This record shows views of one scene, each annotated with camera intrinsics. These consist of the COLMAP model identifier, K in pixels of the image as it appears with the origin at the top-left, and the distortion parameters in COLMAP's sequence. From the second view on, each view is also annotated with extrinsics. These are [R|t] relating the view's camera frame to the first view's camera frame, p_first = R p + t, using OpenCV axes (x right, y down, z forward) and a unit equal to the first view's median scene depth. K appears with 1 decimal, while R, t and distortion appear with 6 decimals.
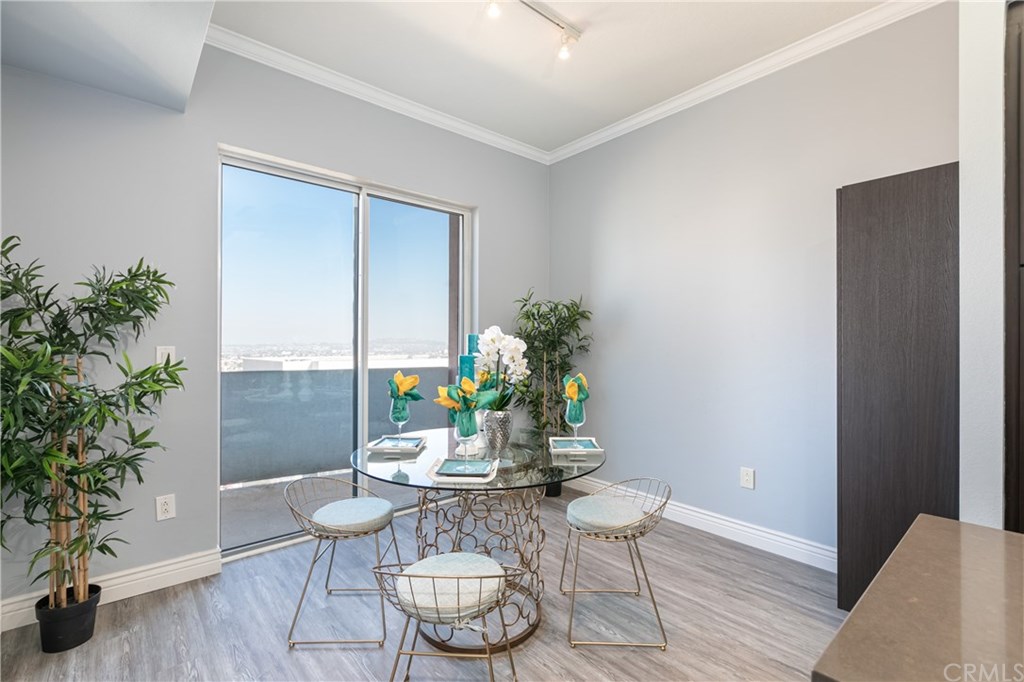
lens RADIAL K [[459.6, 0, 512.2], [0, 459.6, 341.6], [0, 0, 1]] dist [-0.004550, -0.001140]
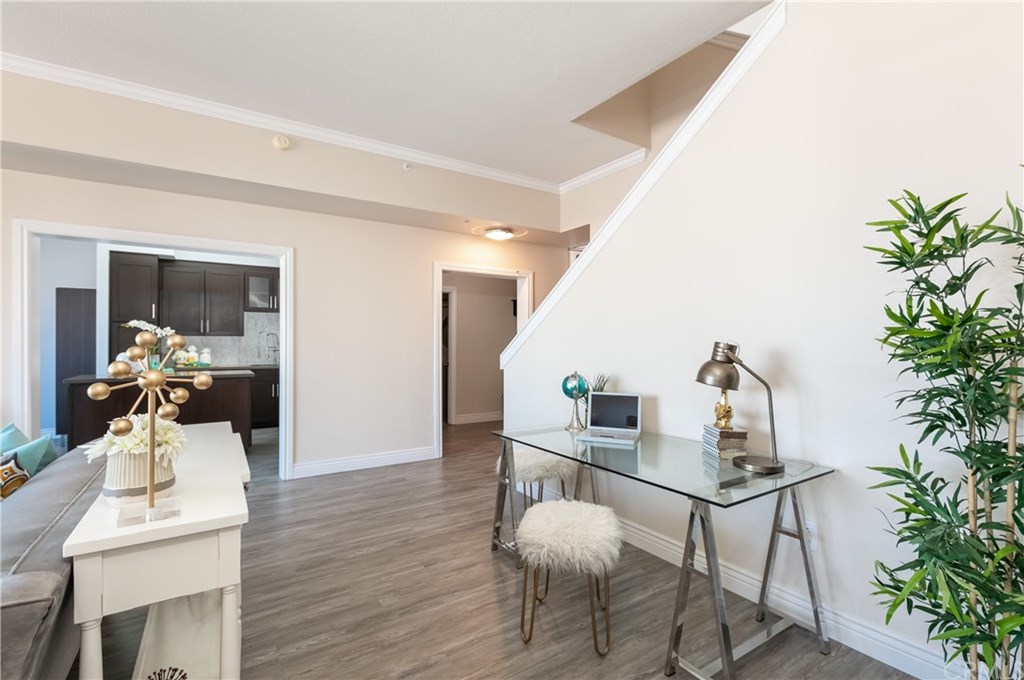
lens RADIAL K [[459.6, 0, 516.4], [0, 459.6, 340.3], [0, 0, 1]] dist [-0.004550, -0.001140]
pose [[0.127792, -0.001866, 0.991799, -2.078117], [-0.003018, 0.999993, 0.002271, -0.016052], [-0.991796, -0.003284, 0.127786, -2.627159]]
